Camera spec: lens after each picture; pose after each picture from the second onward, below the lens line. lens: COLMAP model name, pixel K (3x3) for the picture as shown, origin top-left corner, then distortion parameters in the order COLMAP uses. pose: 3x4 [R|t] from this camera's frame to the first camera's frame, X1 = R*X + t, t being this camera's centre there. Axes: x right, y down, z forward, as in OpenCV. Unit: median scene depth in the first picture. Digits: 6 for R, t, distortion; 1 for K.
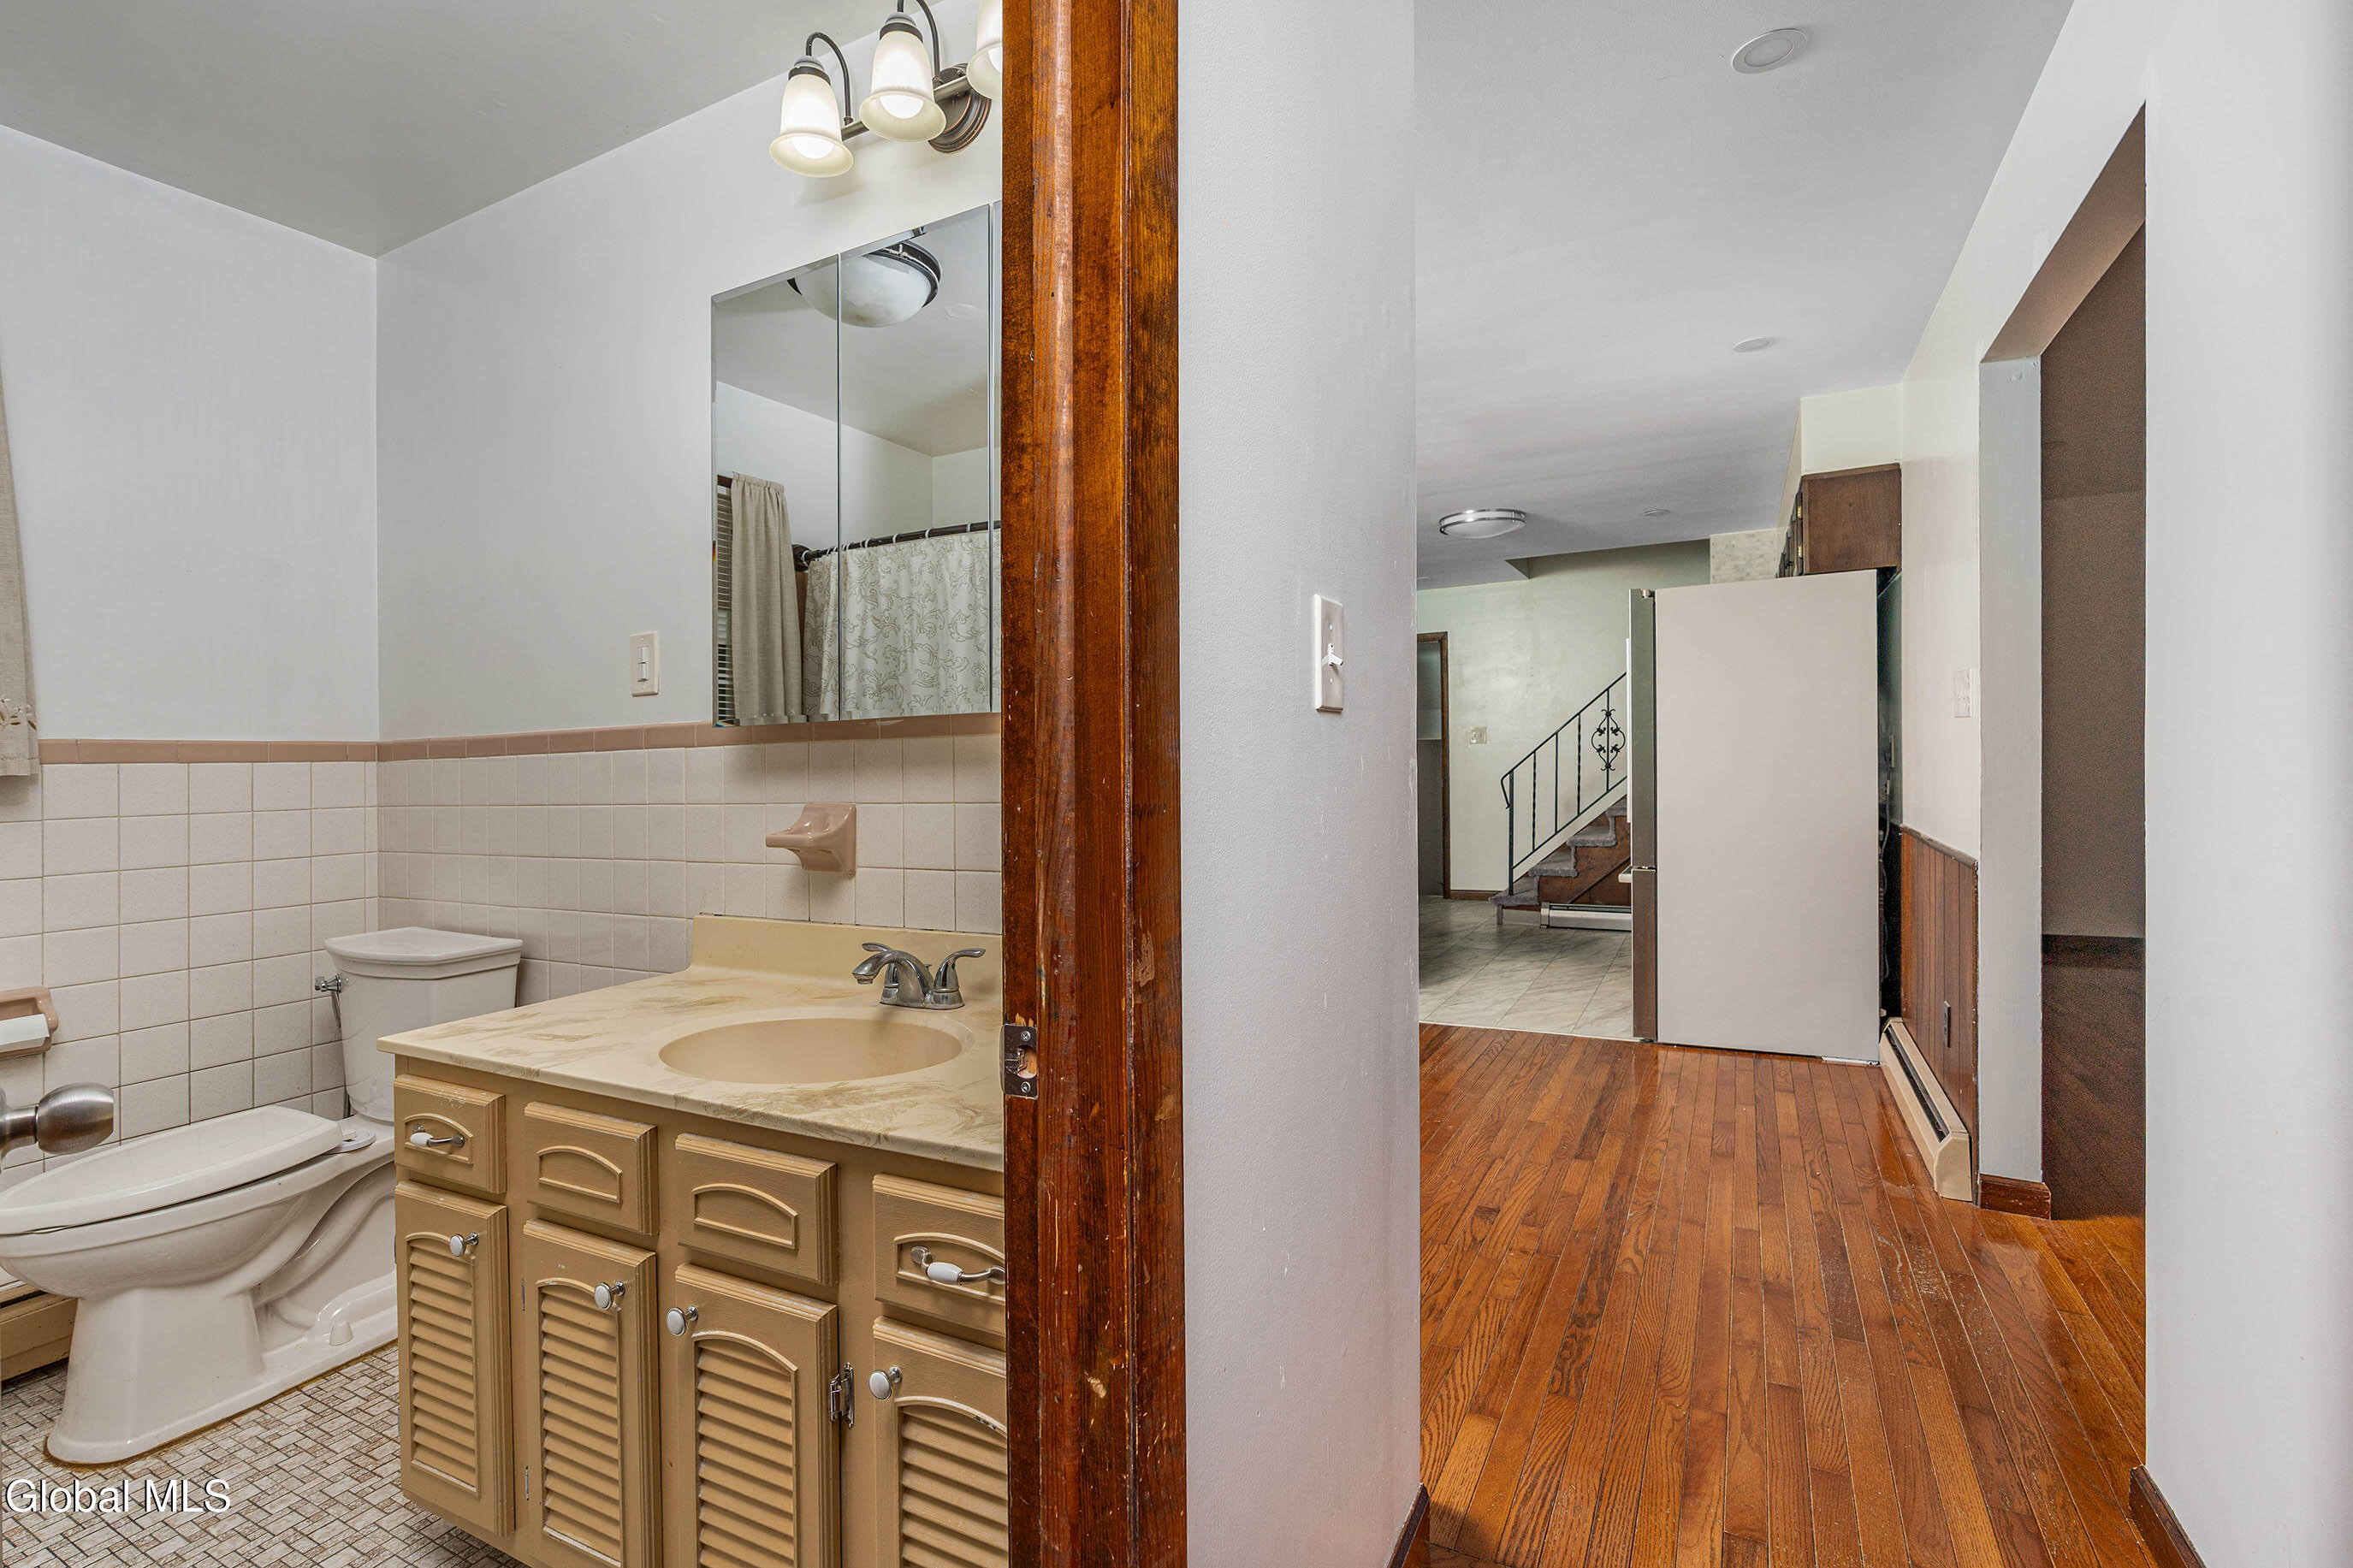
lens RADIAL K [[1042.7, 0, 1189.4], [0, 1042.7, 734.1], [0, 0, 1]] dist [0.001255, 0.000001]
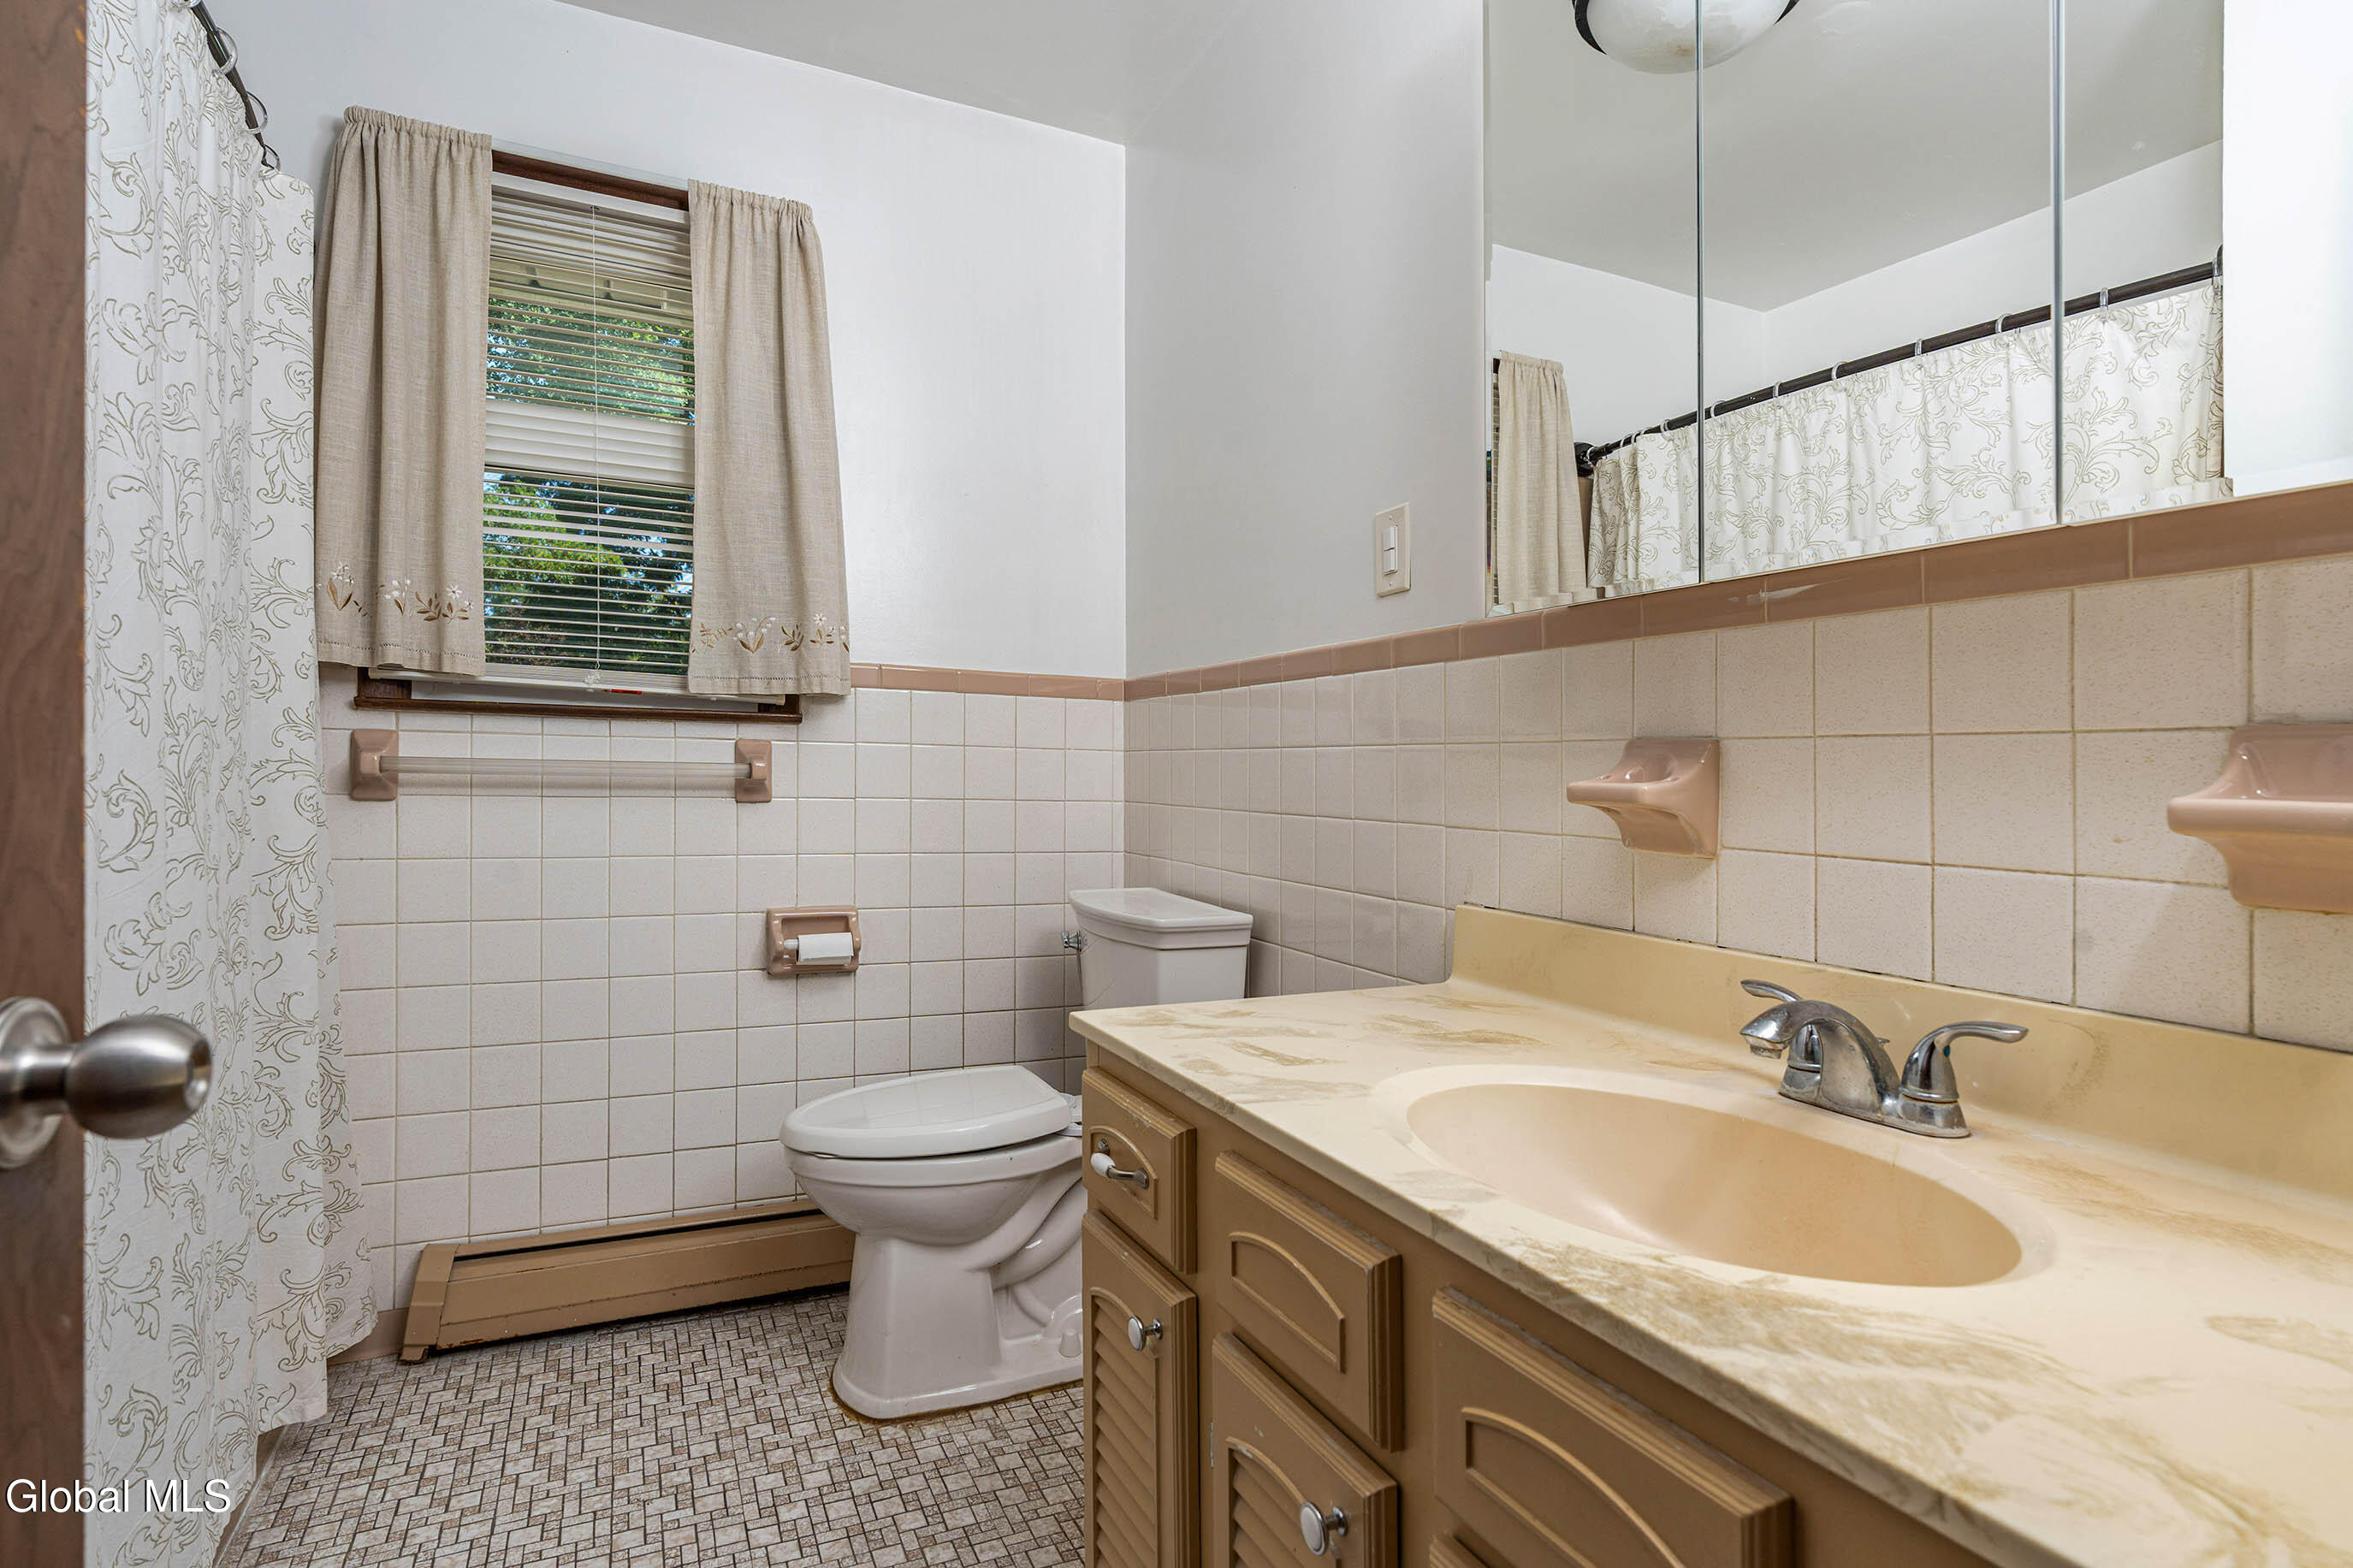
lens RADIAL K [[1235.2, 0, 1114.0], [0, 1235.2, 706.0], [0, 0, 1]] dist [-0.004171, 0.001025]
pose [[0.760667, 0.000282, -0.649142, -0.142646], [-0.010142, 0.999883, -0.011451, 0.066137], [0.649063, 0.015294, 0.760581, 0.282259]]
